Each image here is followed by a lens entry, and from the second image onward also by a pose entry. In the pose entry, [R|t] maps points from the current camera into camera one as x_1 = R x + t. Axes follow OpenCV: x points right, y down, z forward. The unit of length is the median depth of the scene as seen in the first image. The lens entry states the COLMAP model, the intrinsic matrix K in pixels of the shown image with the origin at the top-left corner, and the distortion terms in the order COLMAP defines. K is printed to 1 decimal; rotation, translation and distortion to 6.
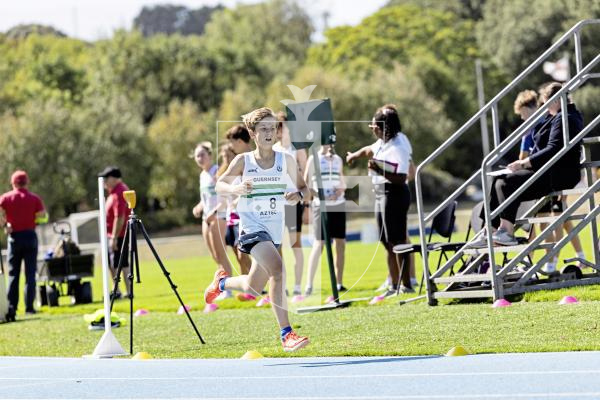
lens RADIAL K [[3514.8, 0, 300.0], [0, 3514.8, 200.0], [0, 0, 1]] dist [0.058990, -15.548966]
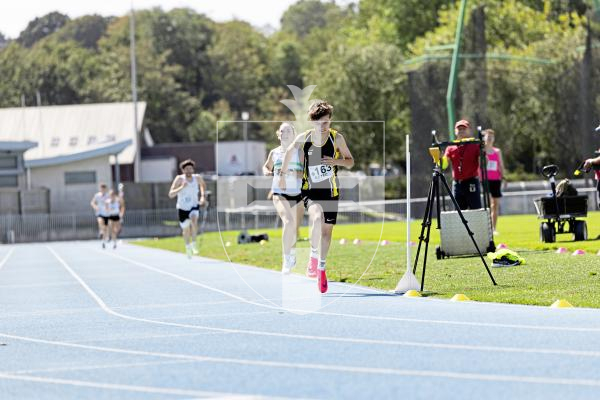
lens RADIAL K [[3600.8, 0, 300.0], [0, 3600.8, 200.0], [0, 0, 1]] dist [-0.073349, 9.290944]
pose [[0.960121, 0.043608, -0.276162, 0.166710], [-0.036763, 0.998876, 0.029919, -0.013574], [0.277156, -0.018574, 0.960645, -0.093142]]
